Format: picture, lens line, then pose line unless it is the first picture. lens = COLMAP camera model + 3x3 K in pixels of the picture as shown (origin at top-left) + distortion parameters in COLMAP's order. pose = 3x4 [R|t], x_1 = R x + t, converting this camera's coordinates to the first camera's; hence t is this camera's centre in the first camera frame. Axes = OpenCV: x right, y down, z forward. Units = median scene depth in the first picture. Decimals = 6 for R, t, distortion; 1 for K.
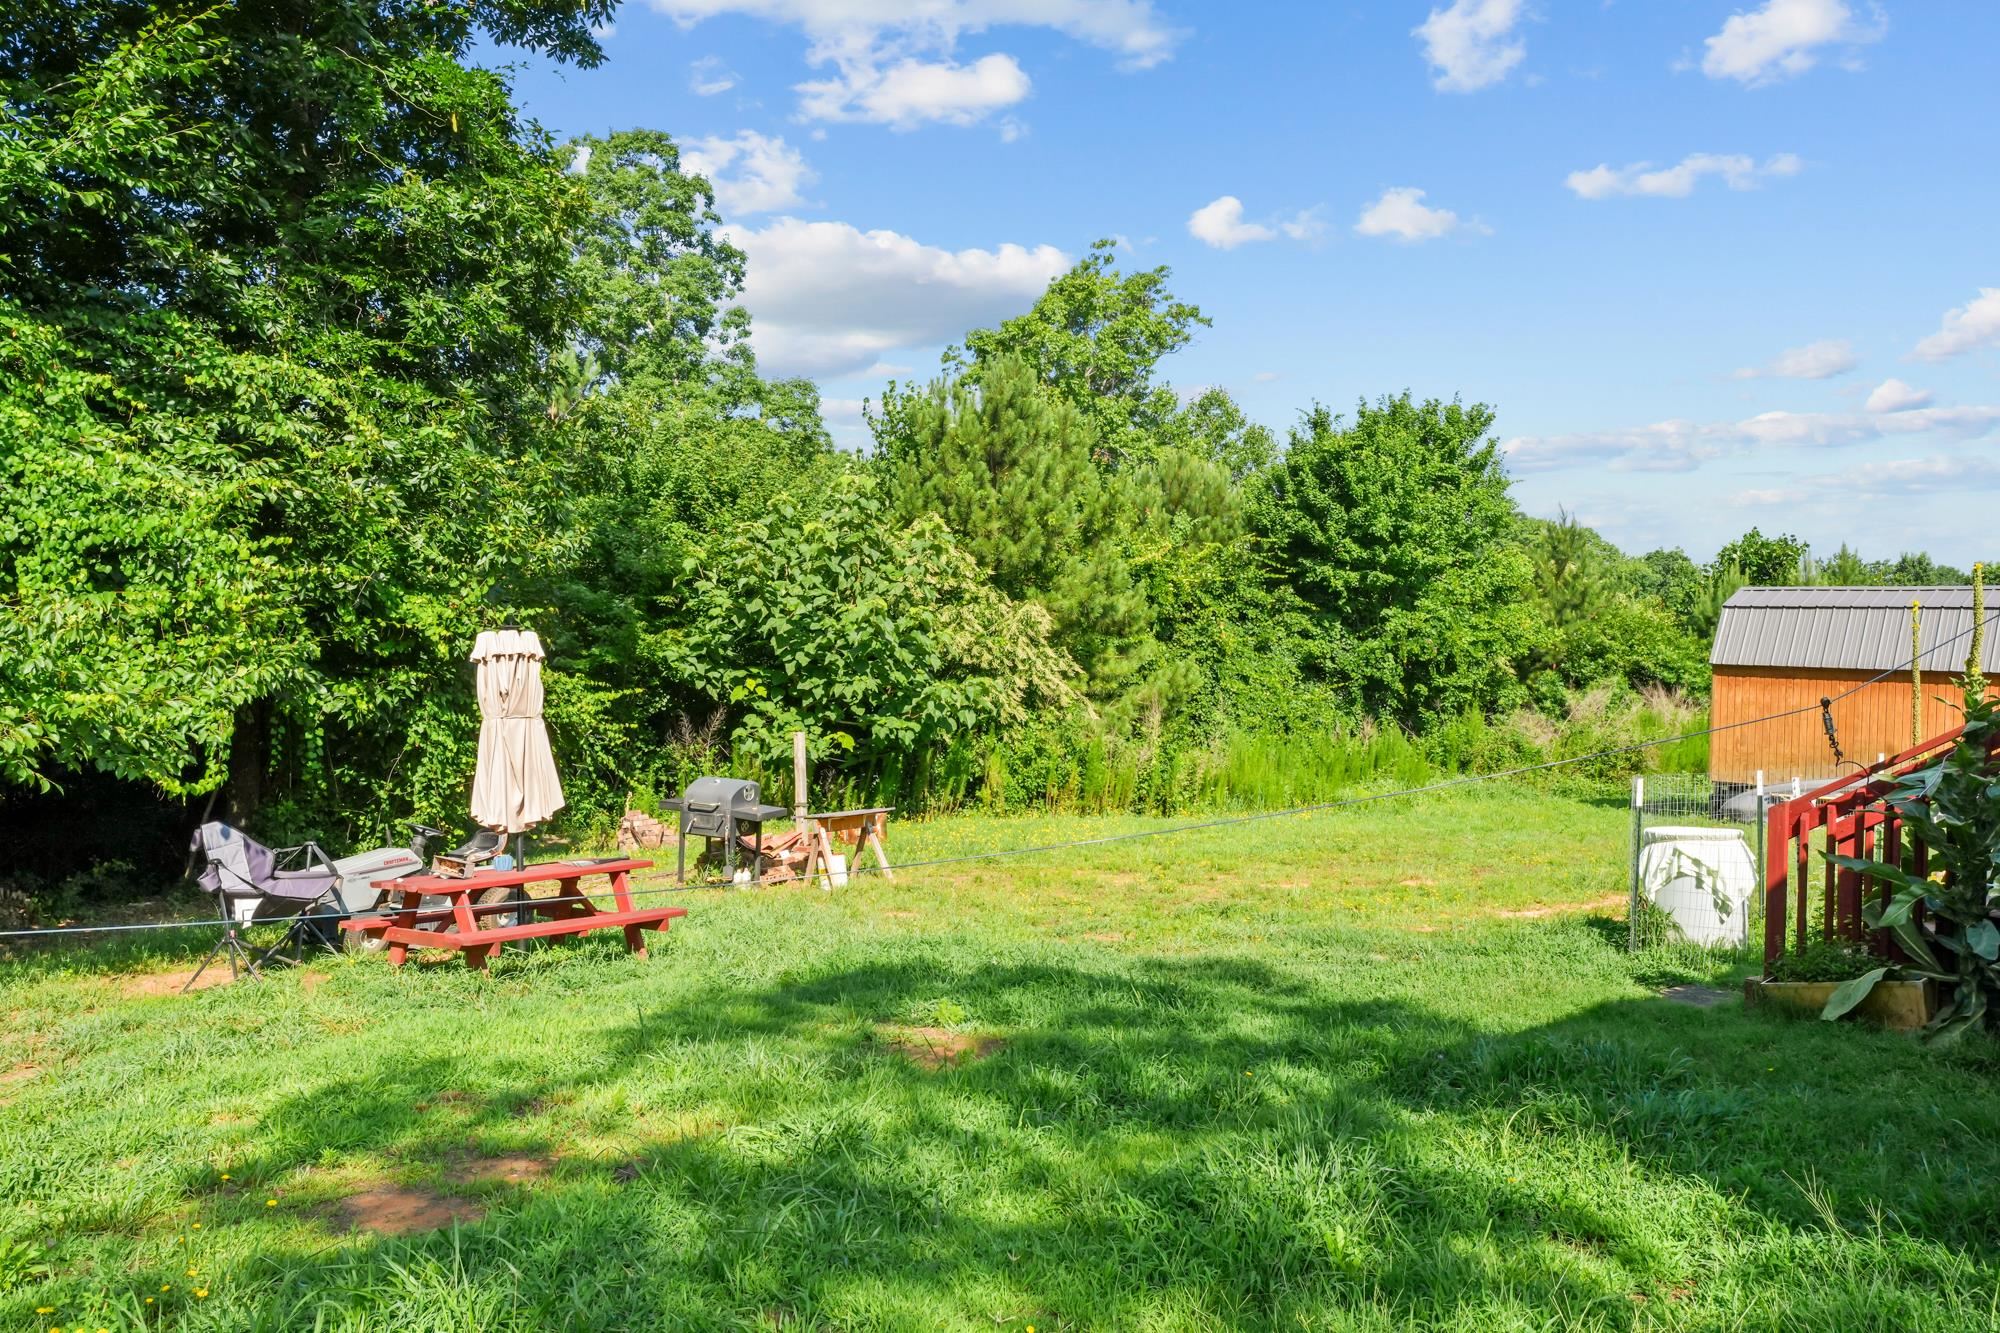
lens RADIAL K [[1599.8, 0, 1002.9], [0, 1599.8, 667.8], [0, 0, 1]] dist [0.063721, 0.011414]
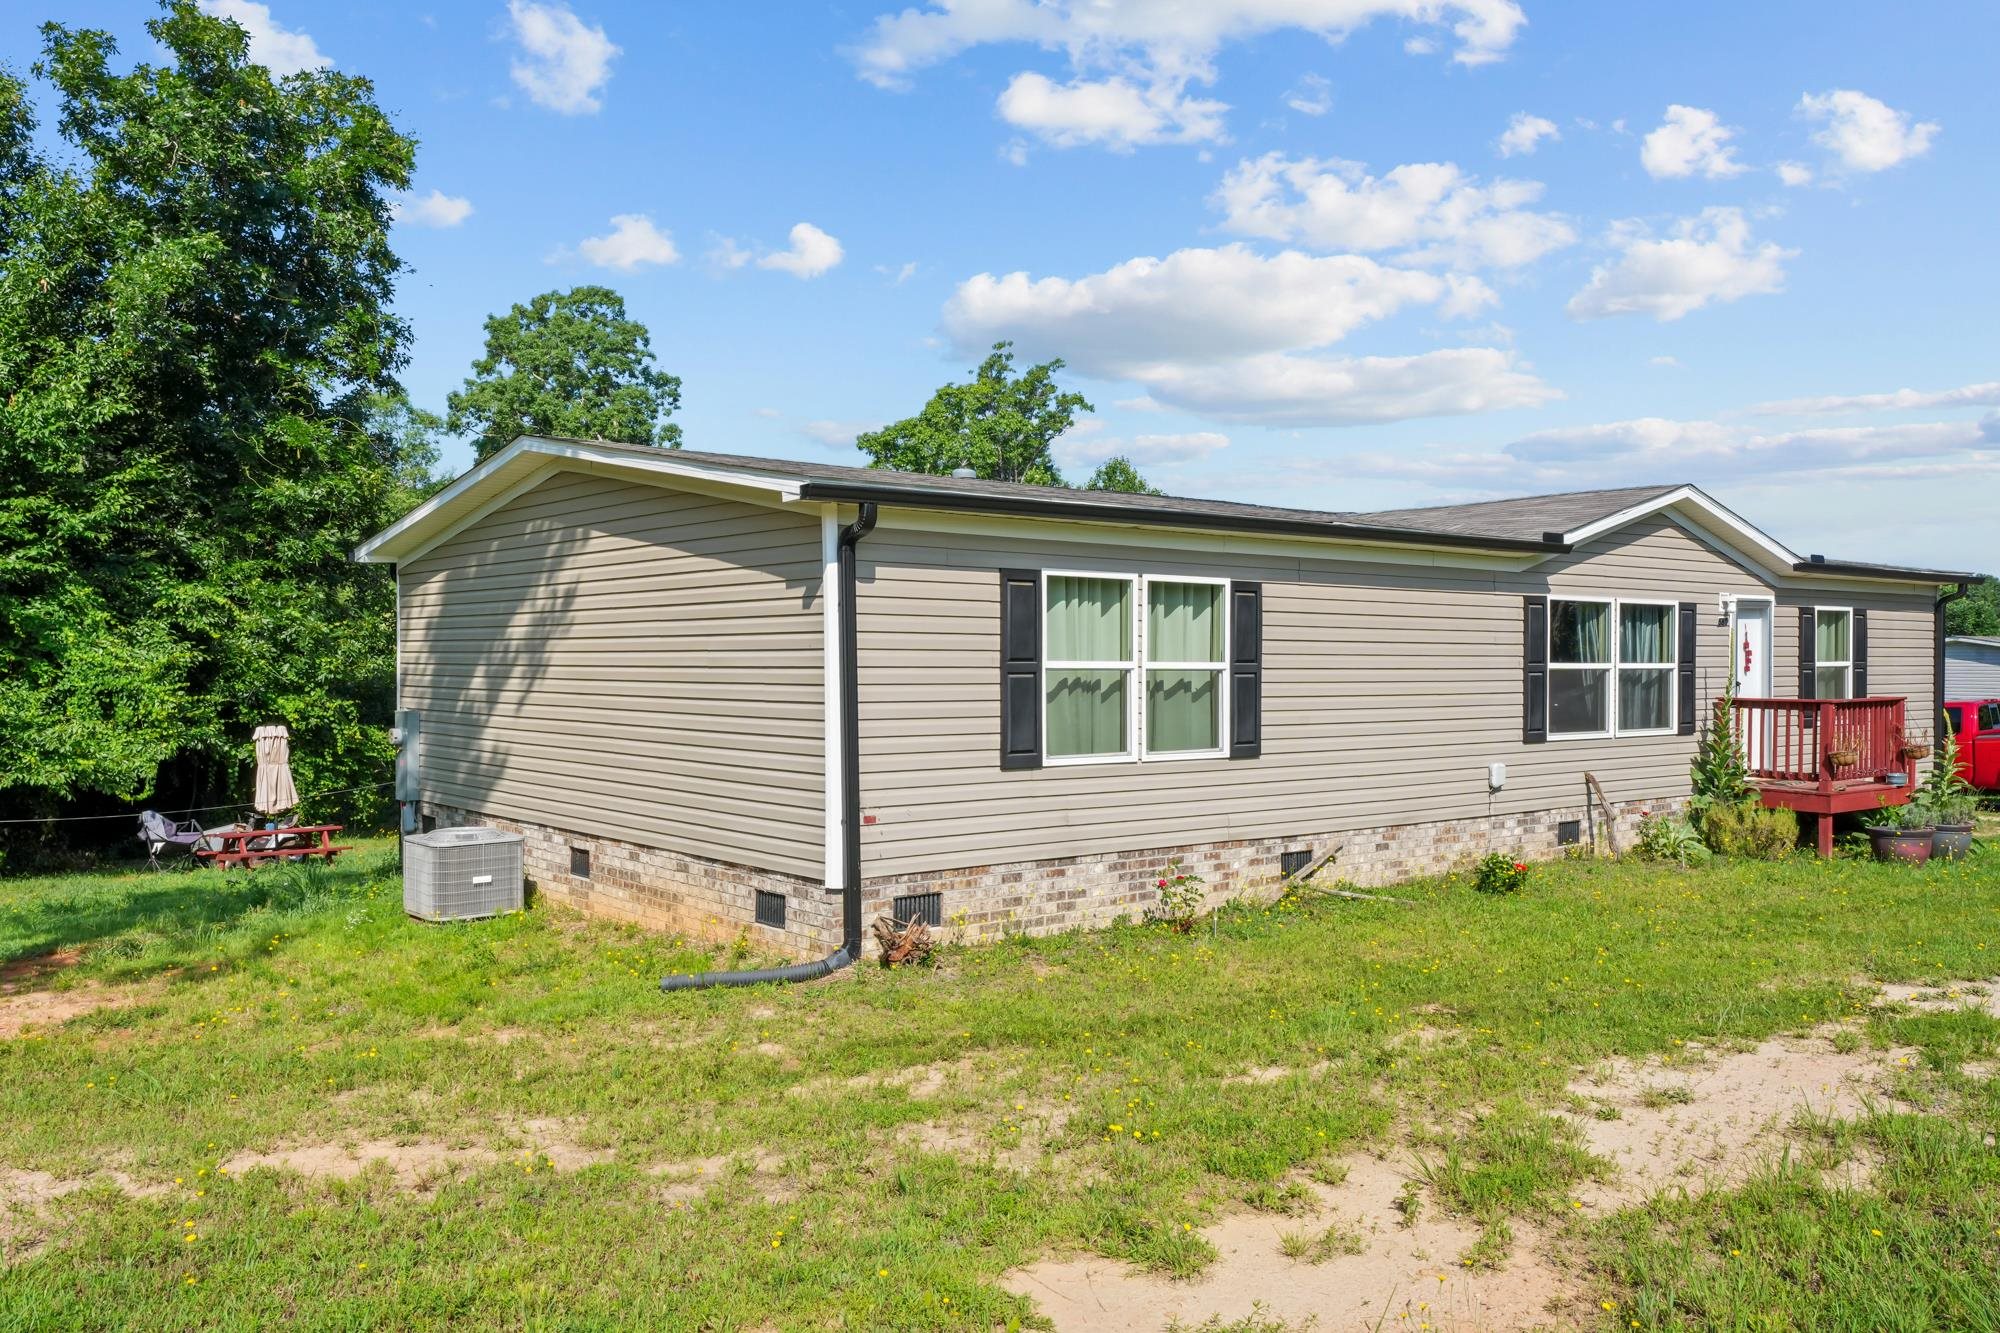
lens RADIAL K [[1599.8, 0, 999.3], [0, 1599.8, 672.6], [0, 0, 1]] dist [0.063721, 0.011414]
pose [[0.997508, -0.017137, -0.068441, 0.652961], [0.016618, 0.999829, -0.008155, -0.046869], [0.068569, 0.006997, 0.997622, -0.911463]]
